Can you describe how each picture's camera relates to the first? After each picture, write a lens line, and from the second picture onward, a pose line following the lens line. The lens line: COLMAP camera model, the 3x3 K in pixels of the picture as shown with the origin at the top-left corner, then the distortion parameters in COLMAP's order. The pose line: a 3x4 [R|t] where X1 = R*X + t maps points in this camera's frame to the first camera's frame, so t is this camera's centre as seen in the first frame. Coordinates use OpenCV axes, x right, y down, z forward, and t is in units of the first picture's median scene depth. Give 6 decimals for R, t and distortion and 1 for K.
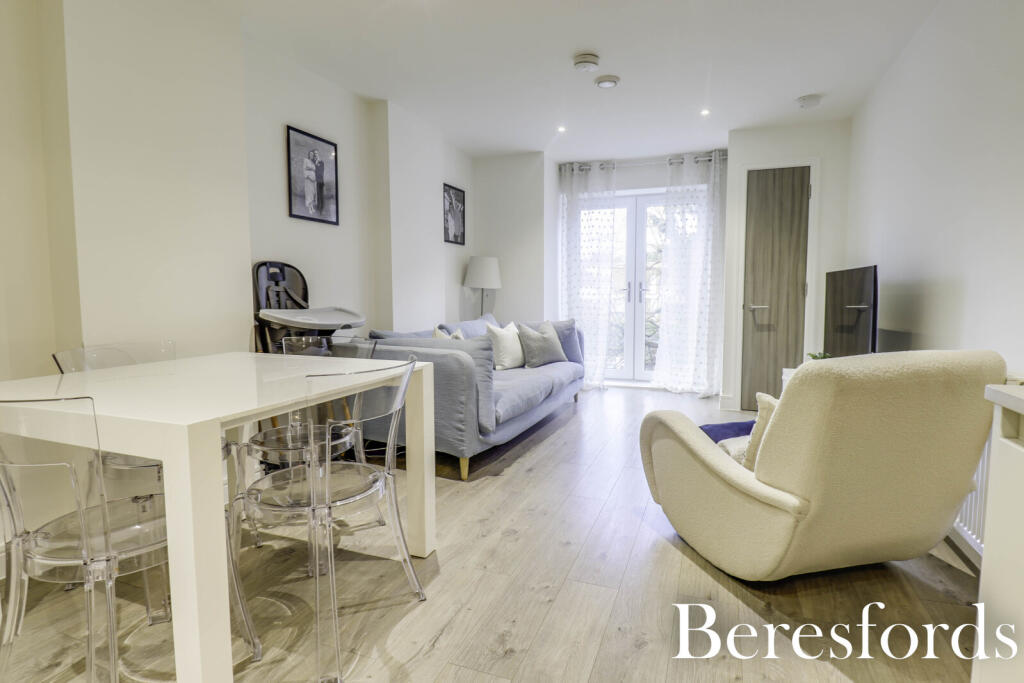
lens RADIAL K [[521.5, 0, 518.0], [0, 521.5, 332.1], [0, 0, 1]] dist [0.001987, -0.010413]
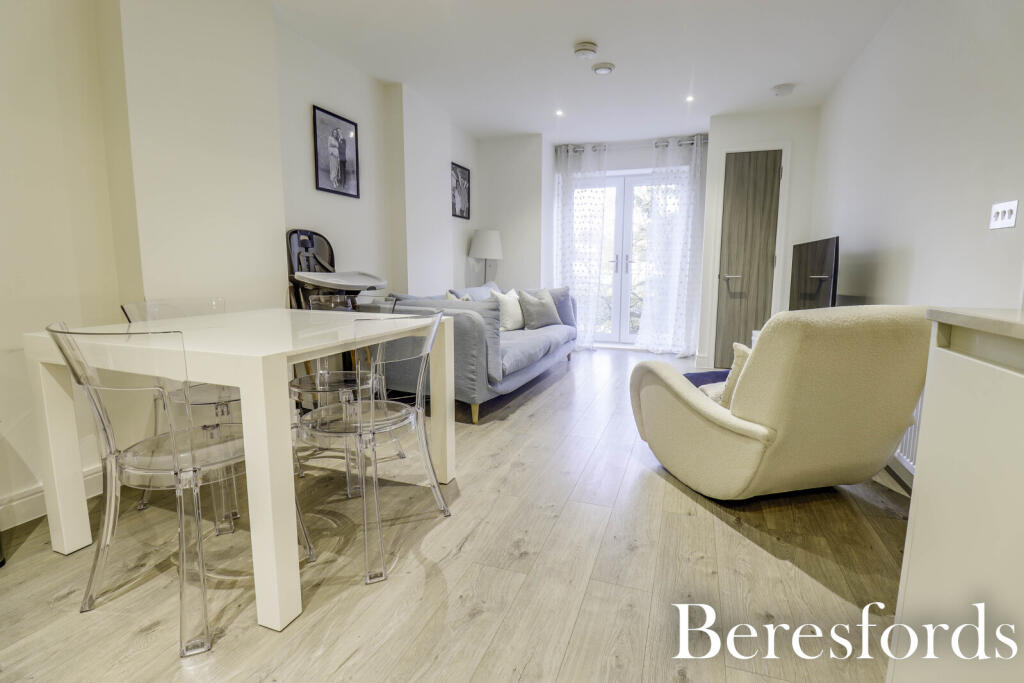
lens RADIAL K [[475.1, 0, 518.2], [0, 475.1, 329.7], [0, 0, 1]] dist [-0.000813, -0.010037]
pose [[0.999845, 0.004642, 0.016957, -0.018842], [-0.005532, 0.998587, 0.052851, 0.015554], [-0.016688, -0.052936, 0.998458, -0.022668]]
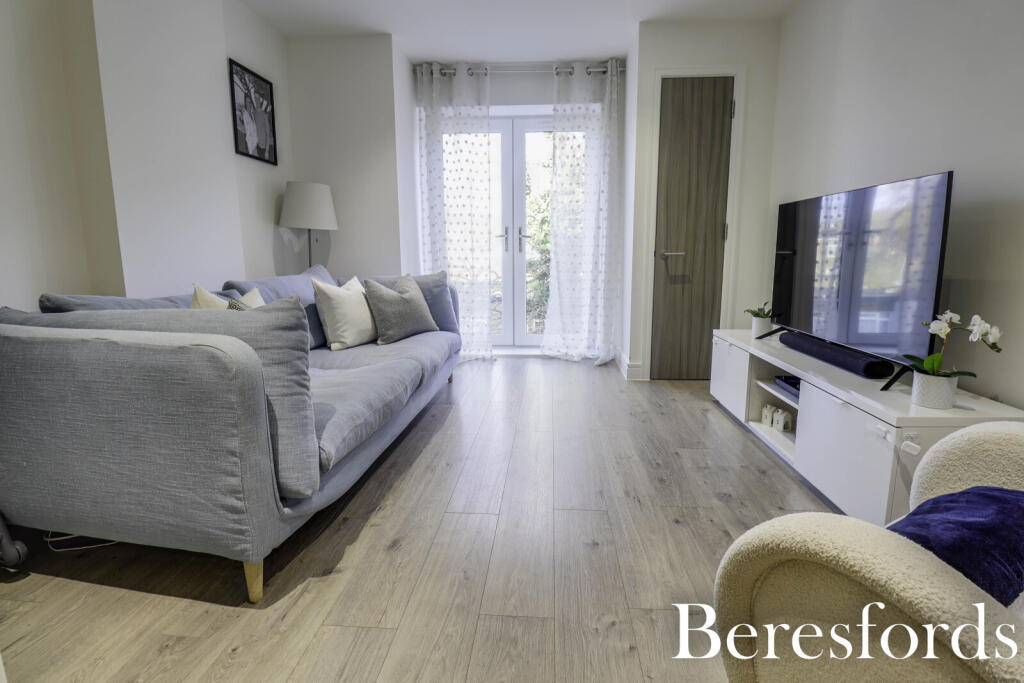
lens RADIAL K [[475.1, 0, 518.2], [0, 475.1, 329.7], [0, 0, 1]] dist [-0.000813, -0.010037]
pose [[0.955153, -0.046810, 0.292390, 0.008806], [0.022377, 0.996013, 0.086357, 0.000635], [-0.295266, -0.075941, 0.952392, 0.370760]]
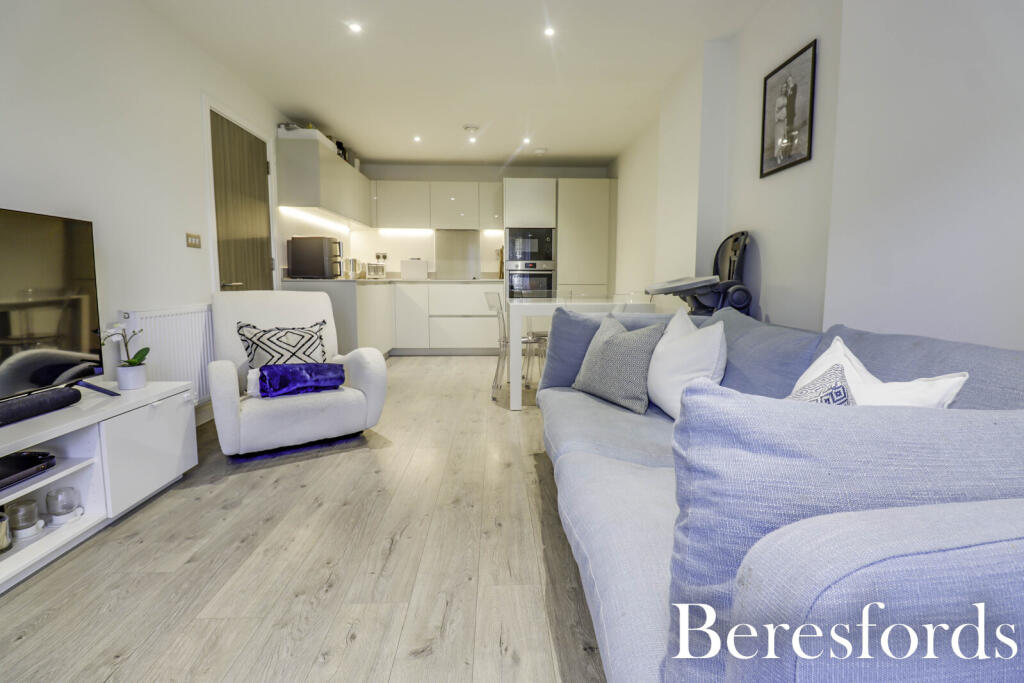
lens RADIAL K [[475.1, 0, 518.2], [0, 475.1, 329.7], [0, 0, 1]] dist [-0.000813, -0.010037]
pose [[-0.914595, 0.042256, -0.402157, 0.228330], [-0.030971, 0.984283, 0.173859, -0.066959], [0.403183, 0.171466, -0.898912, 1.217751]]
